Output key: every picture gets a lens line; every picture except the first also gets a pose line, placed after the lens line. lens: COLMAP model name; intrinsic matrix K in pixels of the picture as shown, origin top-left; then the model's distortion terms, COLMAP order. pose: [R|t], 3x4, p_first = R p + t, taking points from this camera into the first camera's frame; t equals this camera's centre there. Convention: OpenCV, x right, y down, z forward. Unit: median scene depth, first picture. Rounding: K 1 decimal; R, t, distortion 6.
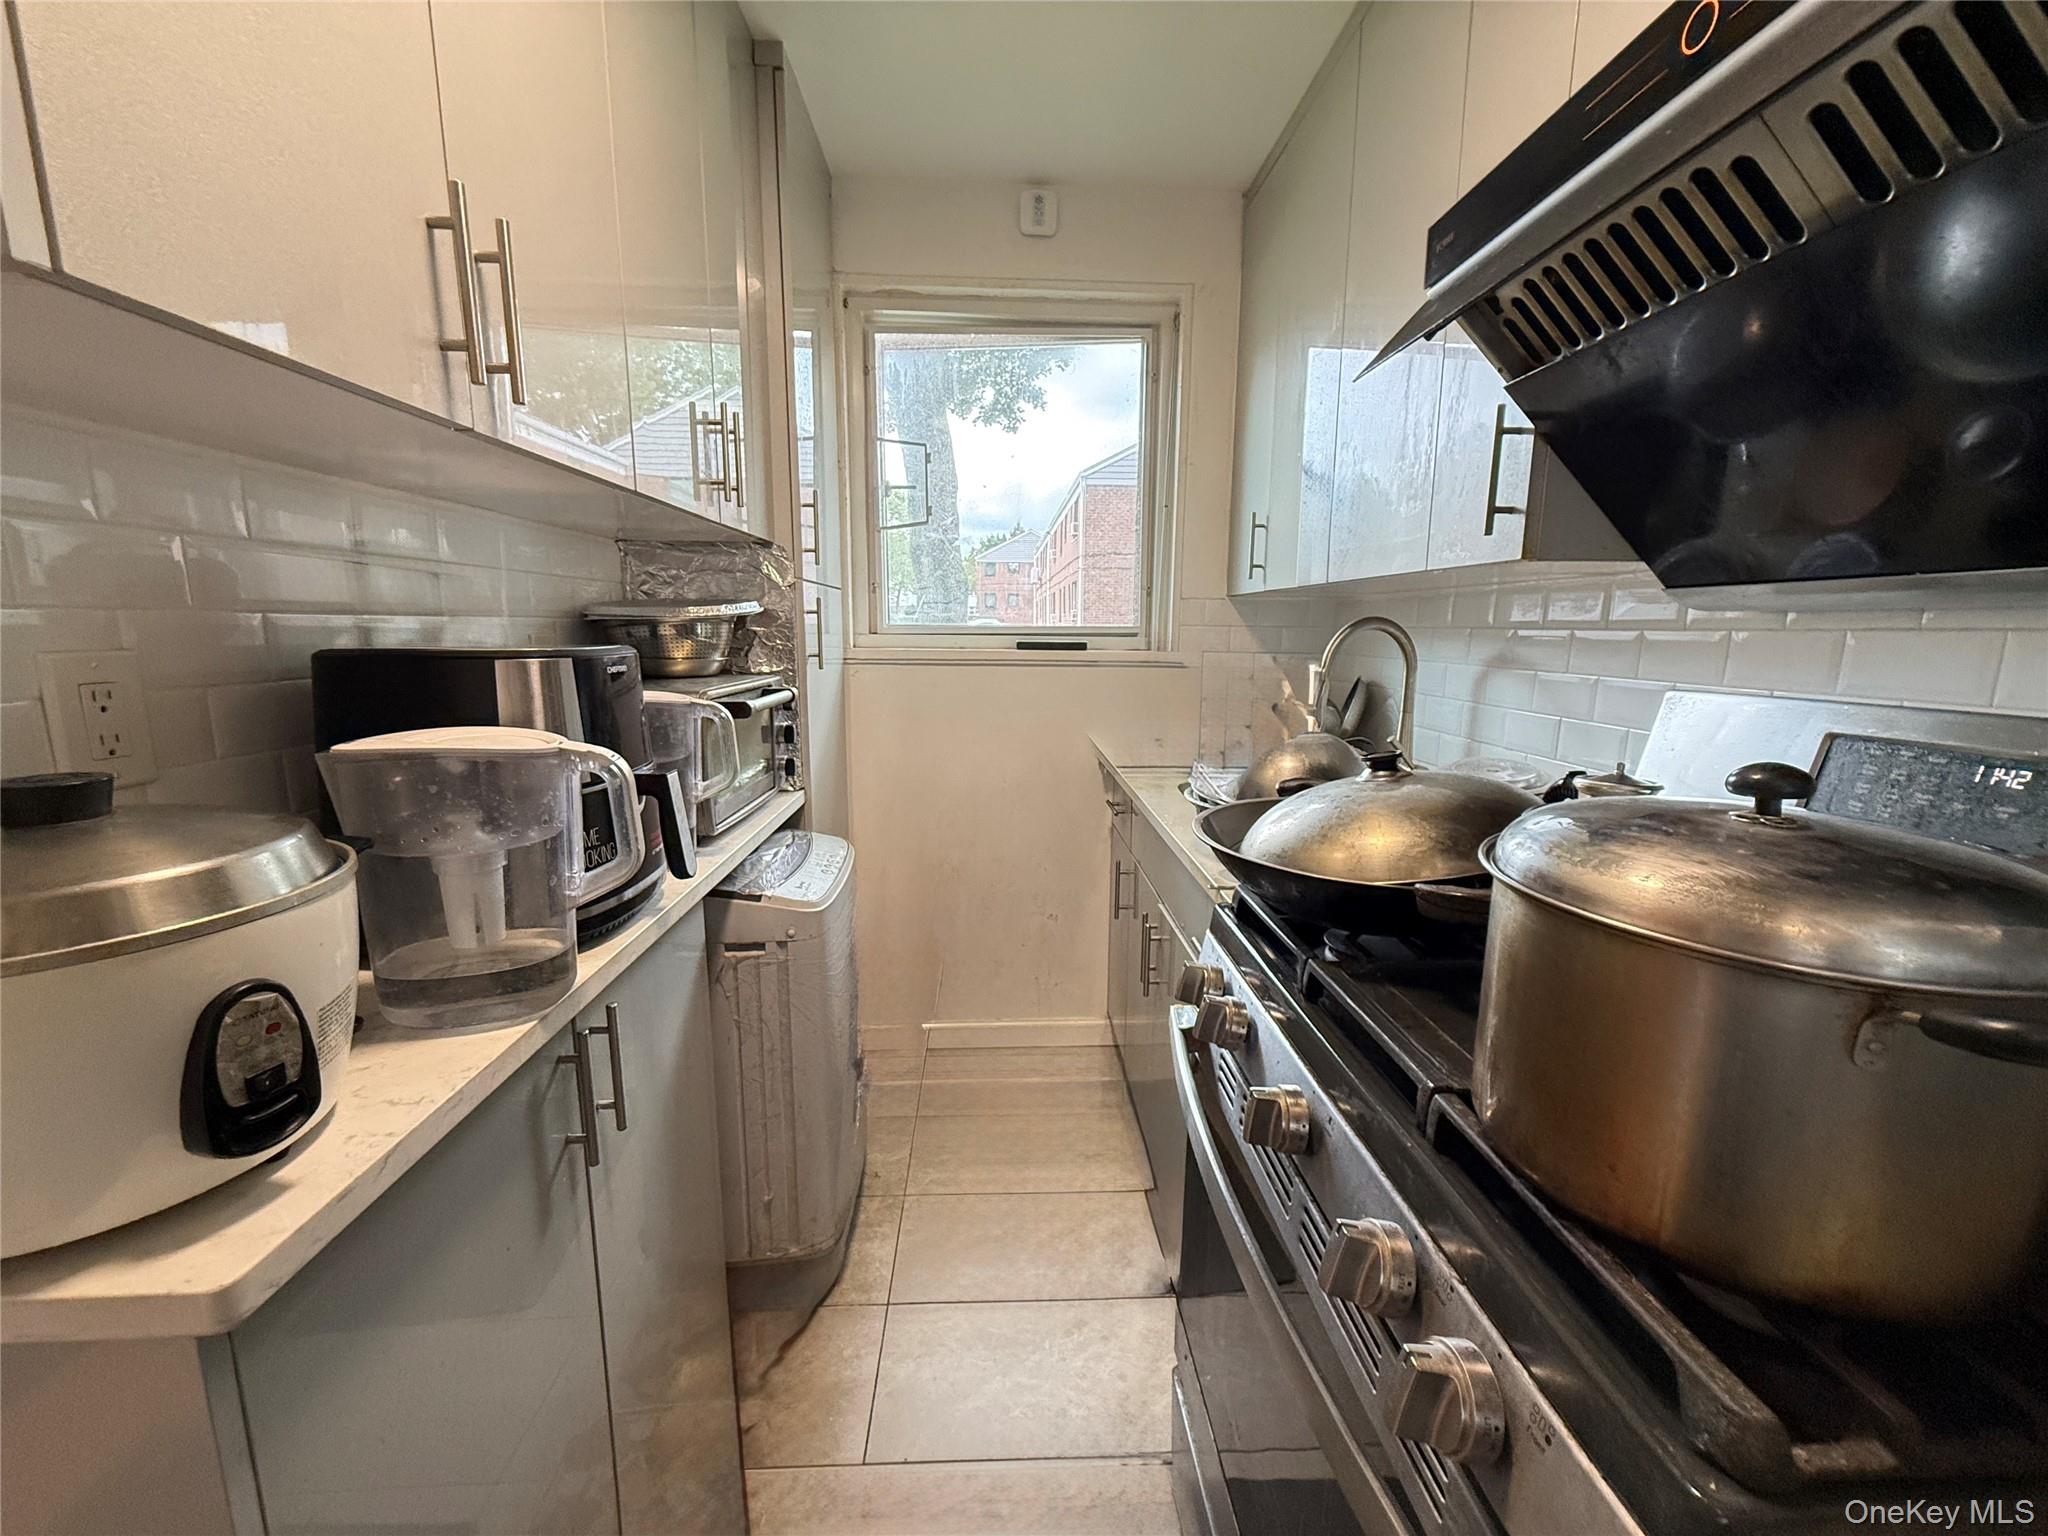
lens RADIAL K [[821.0, 0, 1029.8], [0, 821.0, 766.9], [0, 0, 1]] dist [0.001580, 0.000185]
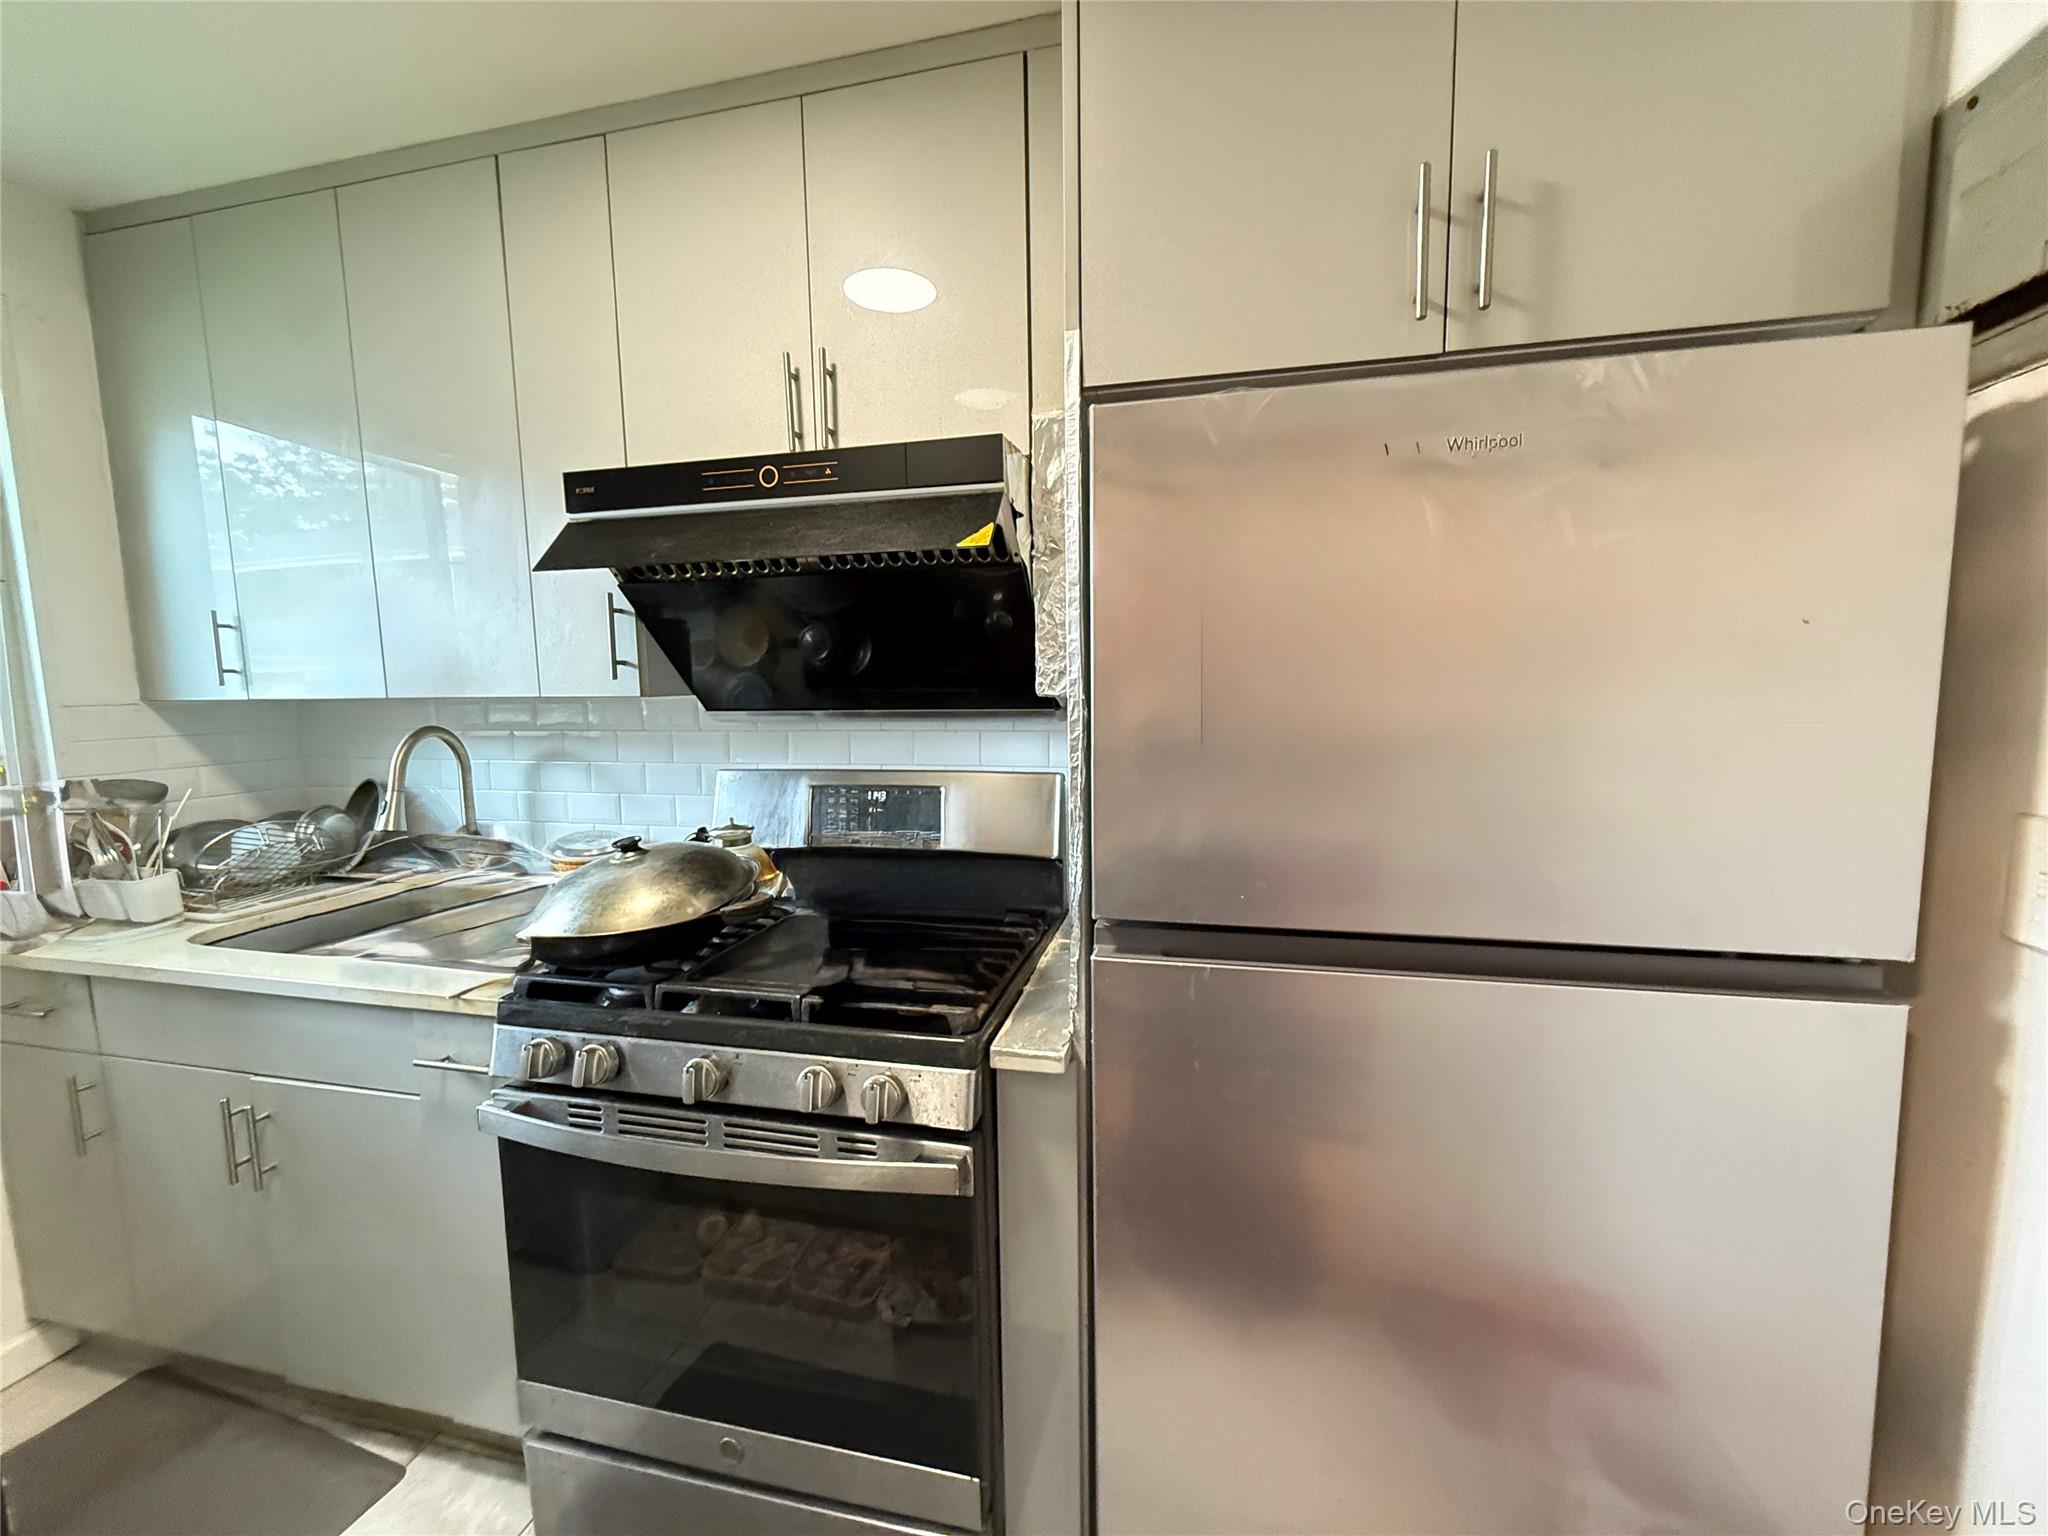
lens RADIAL K [[821.0, 0, 1025.4], [0, 821.0, 766.1], [0, 0, 1]] dist [0.001580, 0.000185]
pose [[0.278898, -0.113626, 0.953575, -0.650787], [0.176955, 0.982053, 0.065265, -0.101531], [-0.943876, 0.150537, 0.294000, -0.084270]]
